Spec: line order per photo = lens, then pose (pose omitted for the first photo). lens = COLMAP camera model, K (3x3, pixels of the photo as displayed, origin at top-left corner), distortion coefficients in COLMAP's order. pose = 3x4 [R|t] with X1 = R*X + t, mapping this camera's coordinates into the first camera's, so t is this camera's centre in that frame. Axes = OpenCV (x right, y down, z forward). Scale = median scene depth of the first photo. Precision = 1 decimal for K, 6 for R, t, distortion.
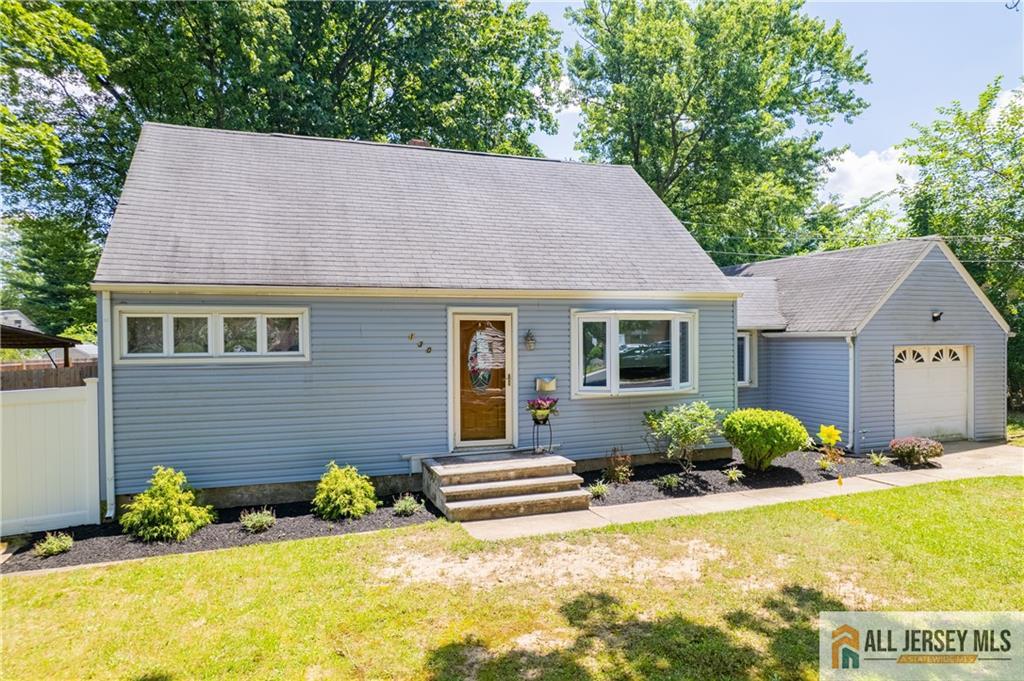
lens RADIAL K [[655.9, 0, 502.2], [0, 655.9, 349.8], [0, 0, 1]] dist [-0.083661, 0.069805]
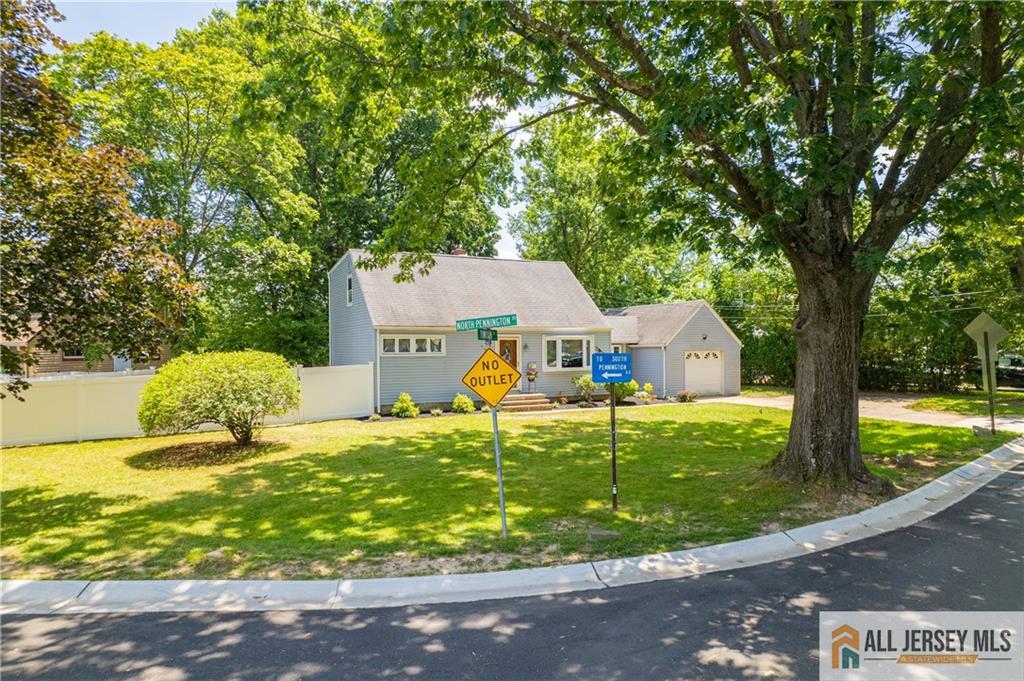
lens RADIAL K [[655.9, 0, 502.2], [0, 655.9, 349.8], [0, 0, 1]] dist [-0.083661, 0.069805]
pose [[0.993637, -0.001554, 0.112621, -0.300771], [0.004022, 0.999757, -0.021694, 0.042276], [-0.112560, 0.022009, 0.993401, -1.333362]]
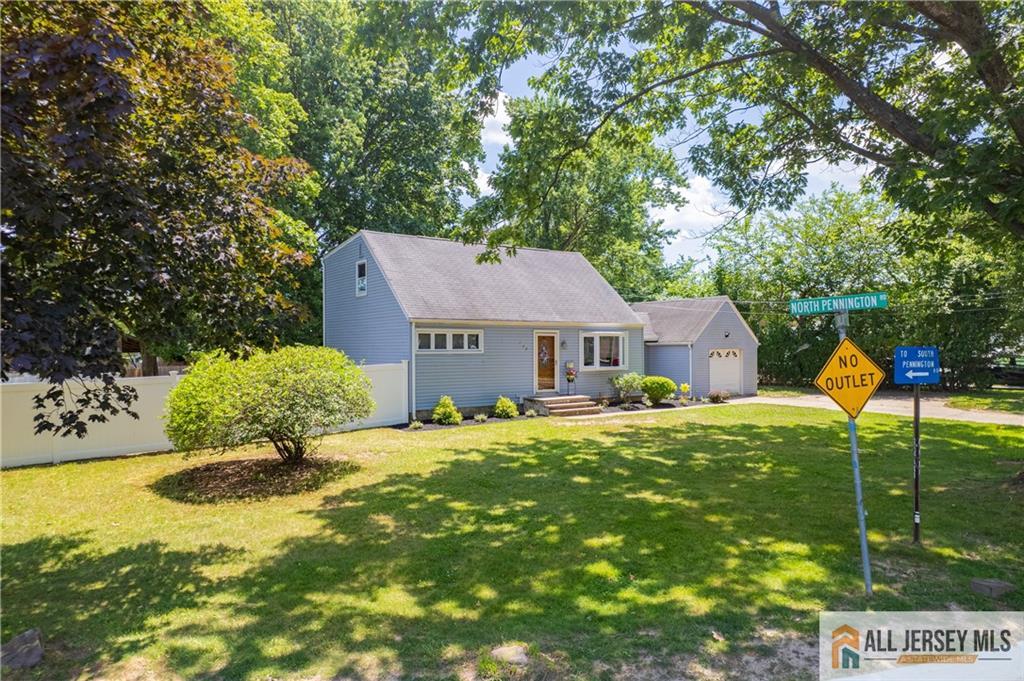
lens RADIAL K [[655.9, 0, 502.2], [0, 655.9, 349.8], [0, 0, 1]] dist [-0.083661, 0.069805]
pose [[0.966739, 0.001219, 0.255763, -0.674152], [0.004290, 0.999771, -0.020981, 0.044258], [-0.255730, 0.021381, 0.966512, -1.013980]]
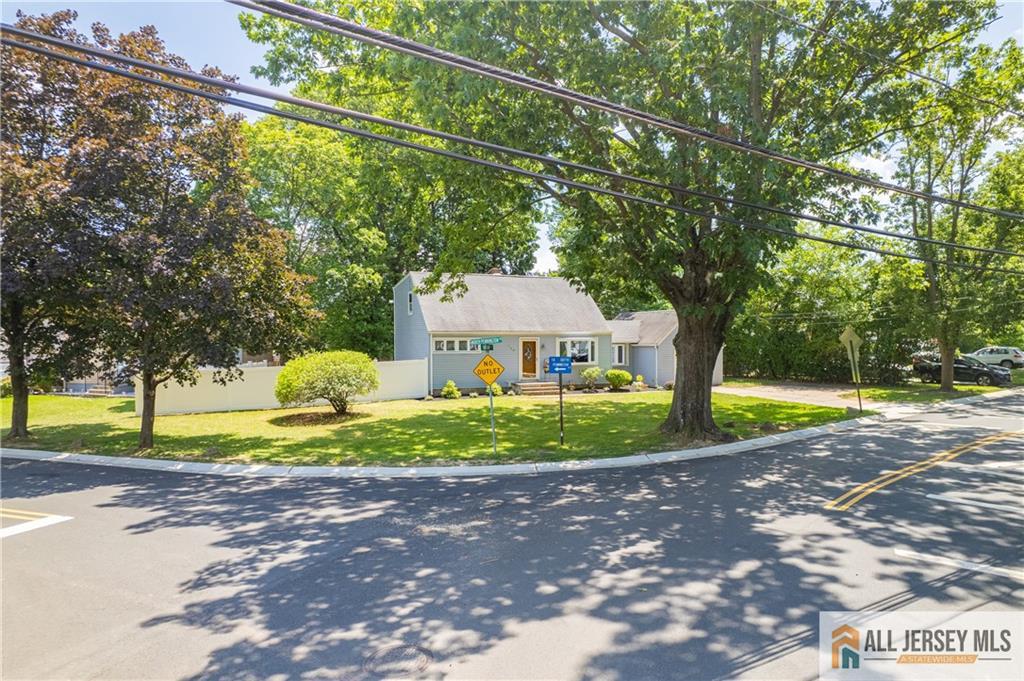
lens RADIAL K [[655.9, 0, 502.2], [0, 655.9, 349.8], [0, 0, 1]] dist [-0.083661, 0.069805]
pose [[0.999544, 0.001995, 0.030140, -0.238379], [-0.001716, 0.999955, -0.009294, 0.026183], [-0.030157, 0.009238, 0.999502, -2.058707]]
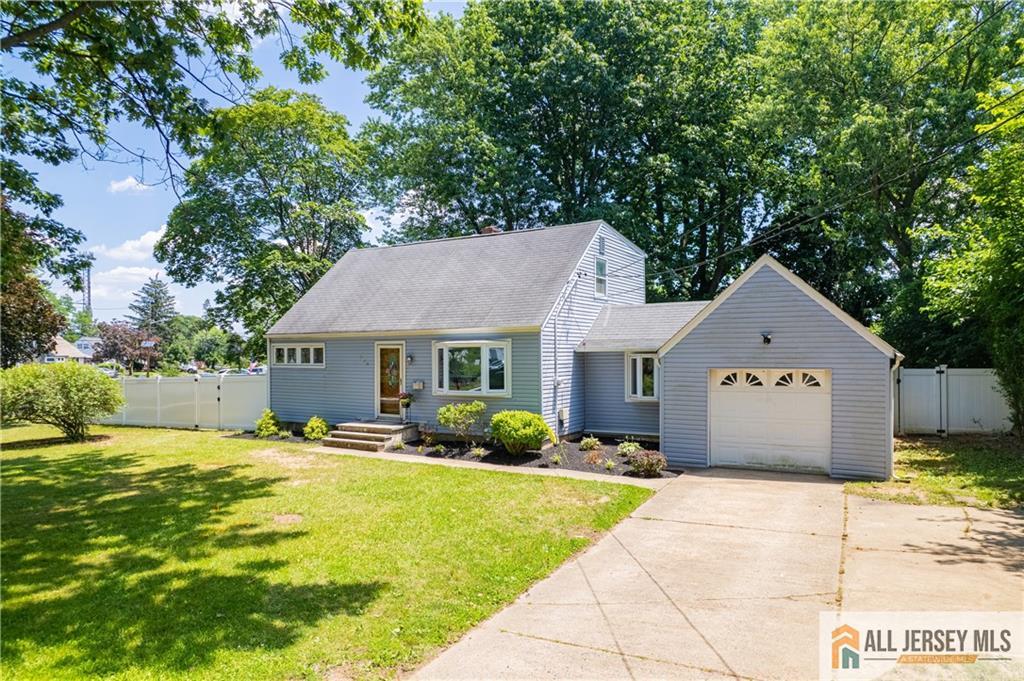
lens RADIAL K [[655.9, 0, 502.2], [0, 655.9, 349.8], [0, 0, 1]] dist [-0.083661, 0.069805]
pose [[0.620645, 0.002391, -0.784088, 1.435738], [-0.011399, 0.999917, -0.005974, -0.030008], [0.784008, 0.012646, 0.620621, 0.103175]]
